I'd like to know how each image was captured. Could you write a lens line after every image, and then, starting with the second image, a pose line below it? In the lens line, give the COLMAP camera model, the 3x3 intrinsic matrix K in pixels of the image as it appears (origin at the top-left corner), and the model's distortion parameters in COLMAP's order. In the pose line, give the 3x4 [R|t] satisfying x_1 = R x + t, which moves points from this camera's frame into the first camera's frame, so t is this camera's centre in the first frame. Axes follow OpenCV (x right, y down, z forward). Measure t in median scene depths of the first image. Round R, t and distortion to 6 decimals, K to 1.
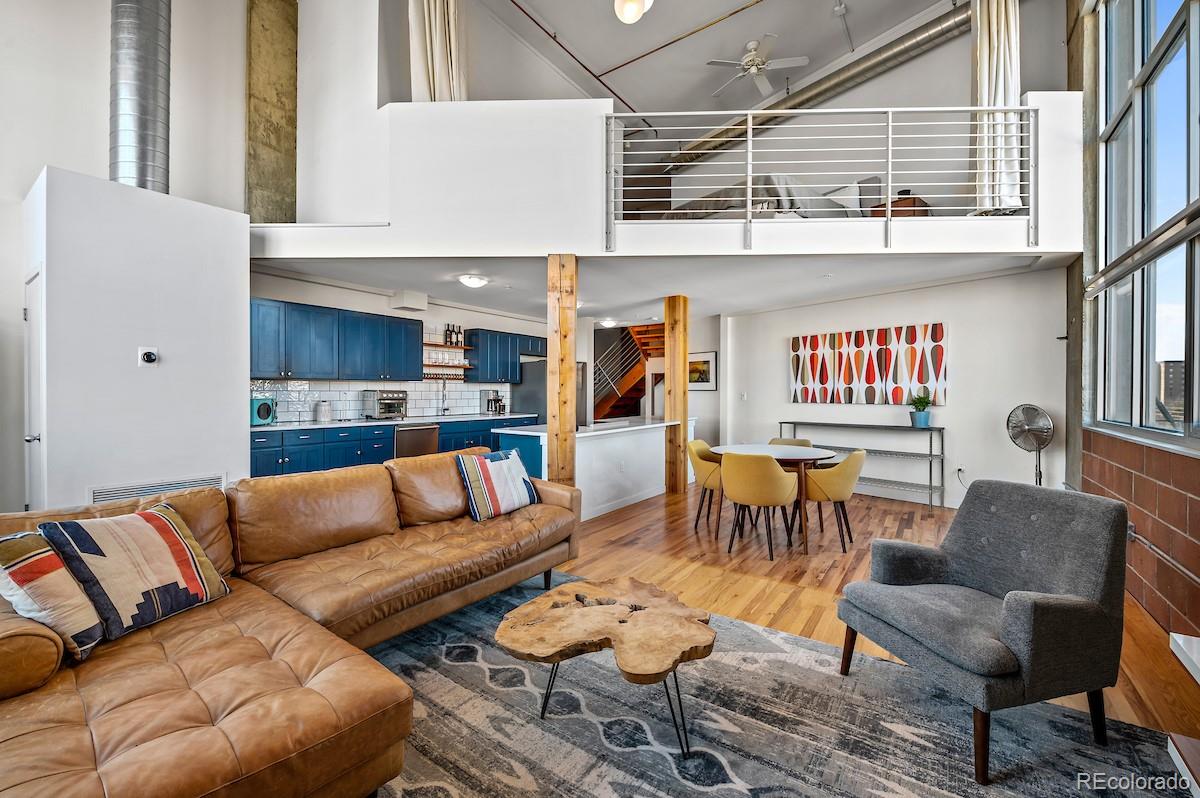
lens RADIAL K [[502.6, 0, 595.5], [0, 502.6, 388.3], [0, 0, 1]] dist [-0.013833, -0.002411]
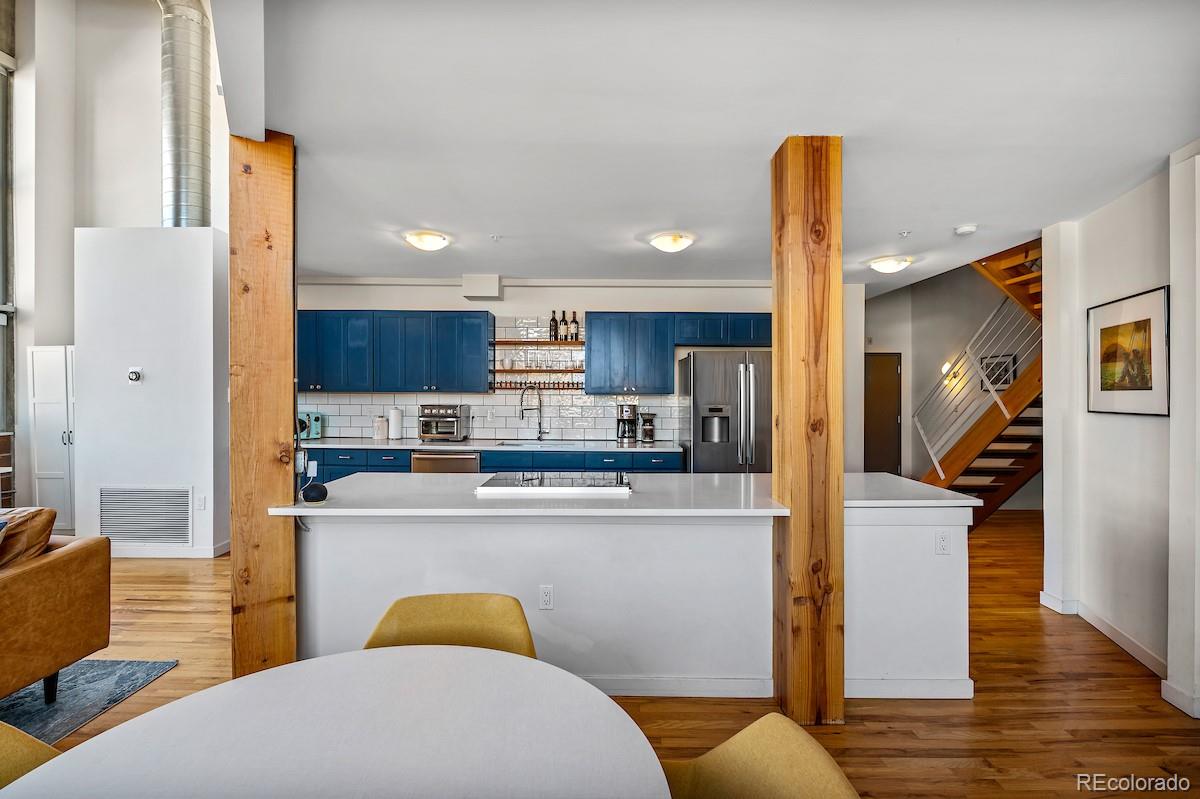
lens RADIAL K [[521.5, 0, 603.5], [0, 521.5, 393.4], [0, 0, 1]] dist [-0.003692, -0.002459]
pose [[0.571525, -0.002043, -0.820582, 0.388772], [0.000706, 0.999998, -0.001998, -0.011638], [0.820584, 0.000562, 0.571525, 0.701099]]
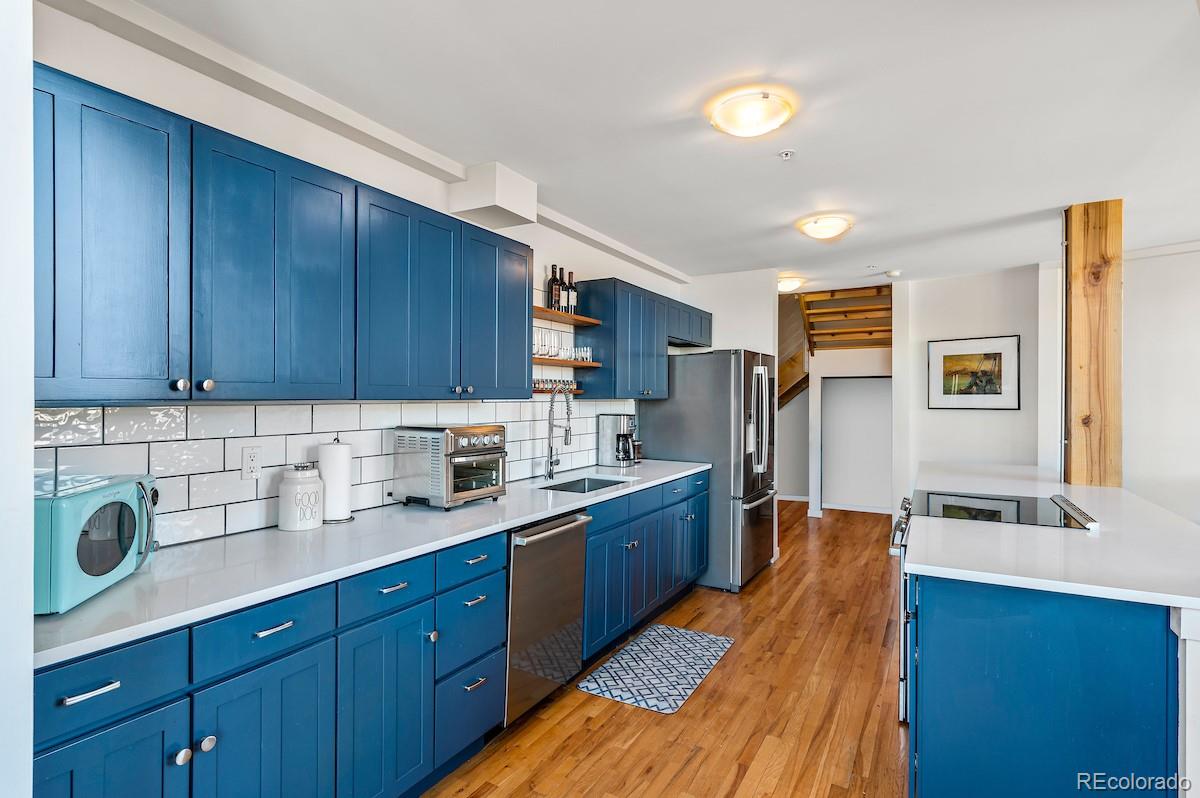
lens RADIAL K [[608.5, 0, 598.0], [0, 608.5, 397.5], [0, 0, 1]] dist [0.009617, -0.000854]
pose [[0.995266, -0.005530, 0.097030, -0.343760], [0.005095, 0.999976, 0.004738, -0.017637], [-0.097054, -0.004221, 0.995270, 0.515893]]
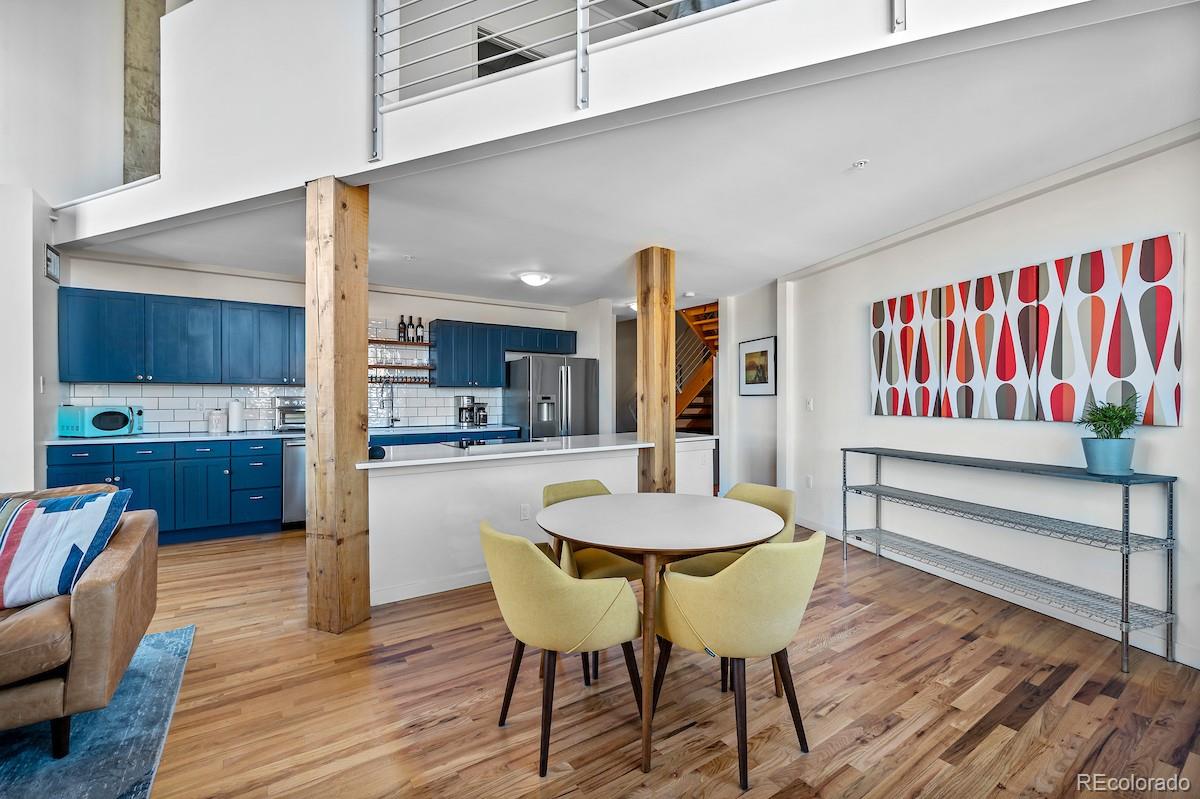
lens RADIAL K [[502.6, 0, 603.7], [0, 502.6, 401.9], [0, 0, 1]] dist [-0.013833, -0.002411]
pose [[0.937484, -0.001152, -0.348025, 0.334401], [0.005946, 0.999902, 0.012707, 0.005042], [0.347976, -0.013983, 0.937399, 0.375438]]
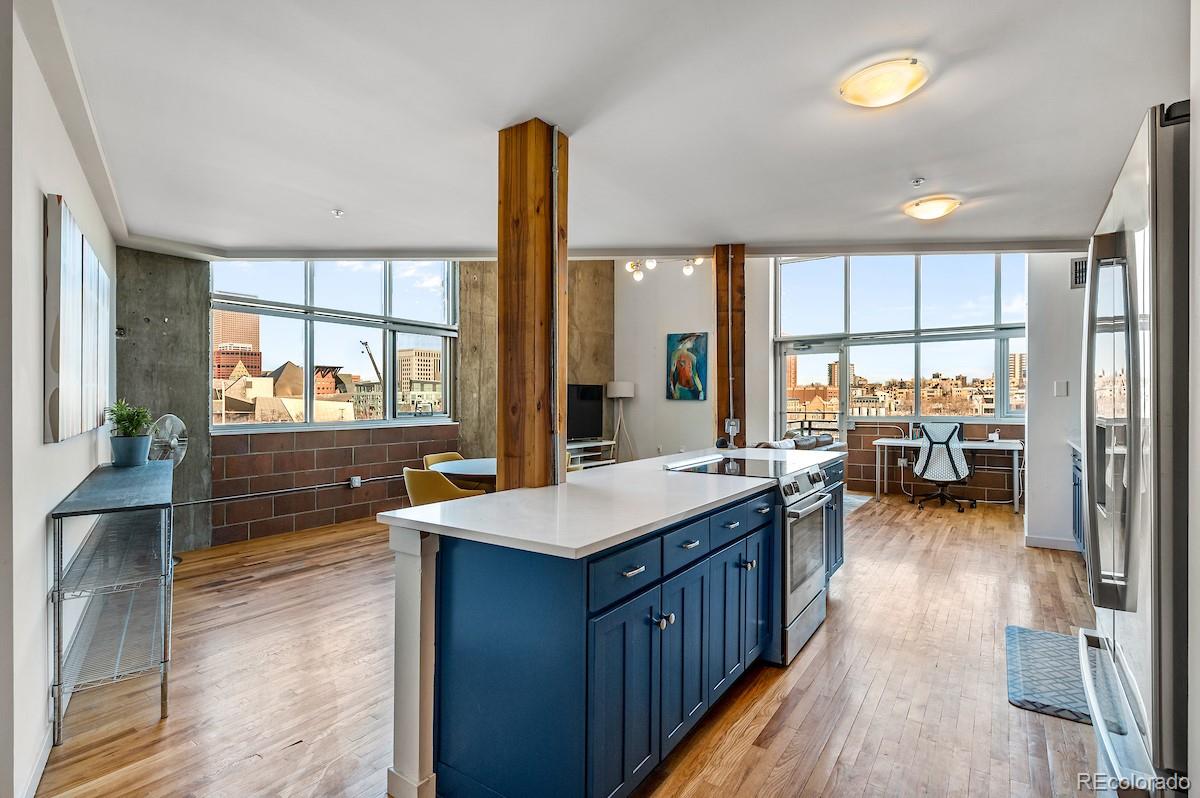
lens RADIAL K [[579.3, 0, 592.3], [0, 579.3, 406.9], [0, 0, 1]] dist [0.001327, -0.003402]
pose [[-0.999919, -0.001435, 0.012622, 0.112996], [-0.001323, 0.999960, 0.008837, 0.007181], [-0.012635, 0.008819, -0.999881, 1.455369]]
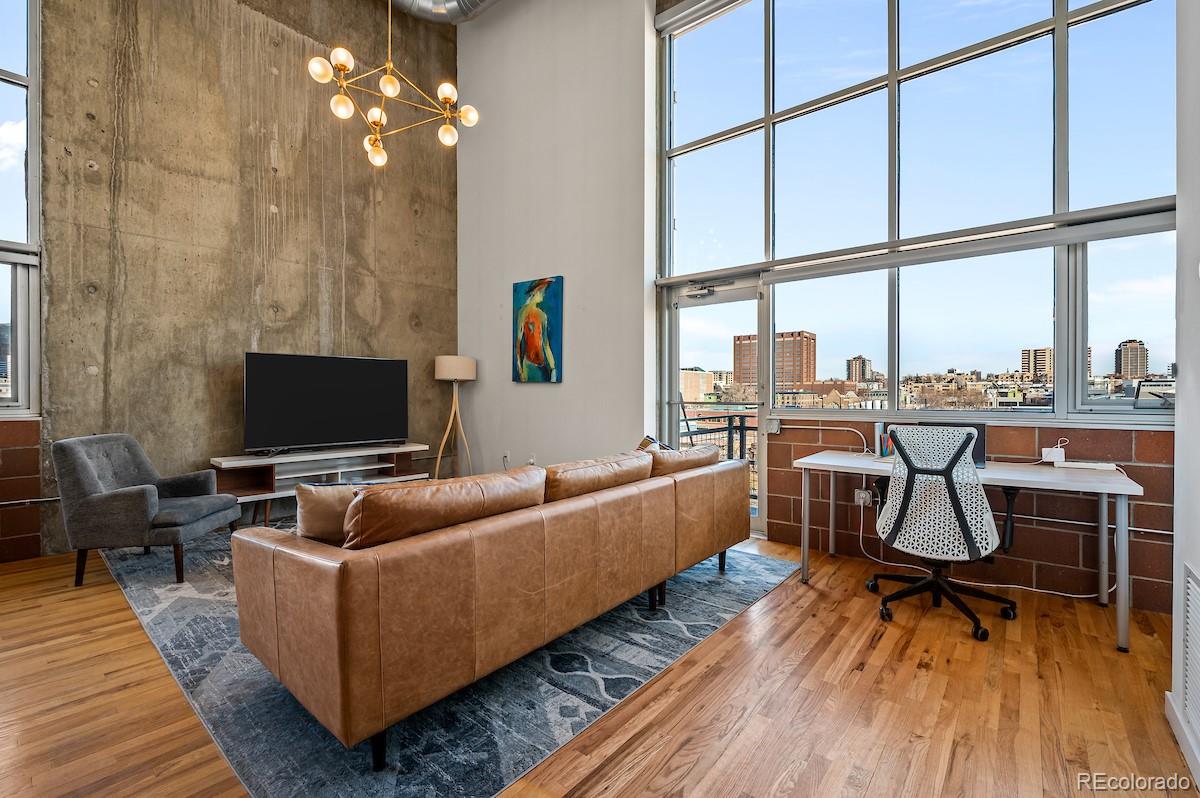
lens RADIAL K [[521.5, 0, 594.1], [0, 521.5, 398.7], [0, 0, 1]] dist [-0.003692, -0.002459]
pose [[-0.996904, -0.004006, 0.078531, -0.265131], [-0.003438, 0.999967, 0.007367, 0.021525], [-0.078558, 0.007074, -0.996884, 0.837414]]
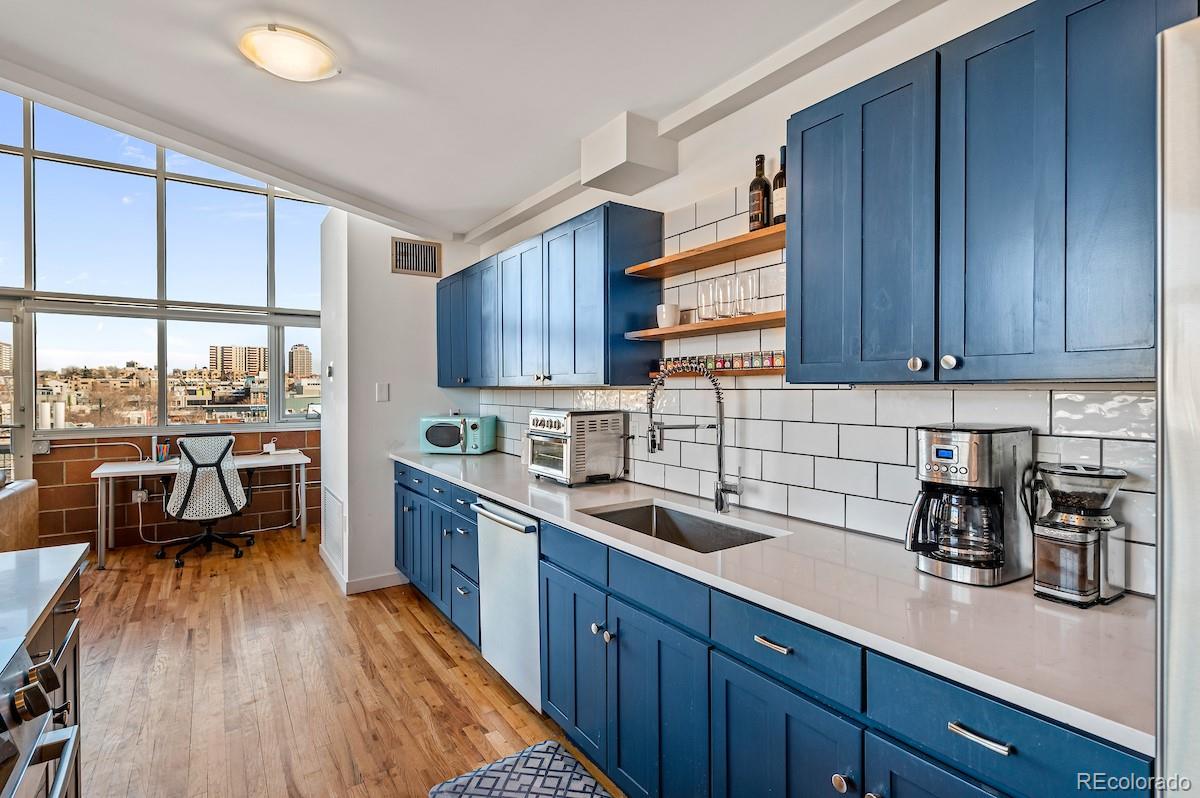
lens RADIAL K [[579.3, 0, 605.5], [0, 579.3, 391.9], [0, 0, 1]] dist [0.001327, -0.003402]
pose [[-0.353016, 0.000094, -0.935617, 0.008393], [0.002868, 0.999995, -0.000982, -0.009580], [0.935613, -0.003030, -0.353014, 1.136949]]
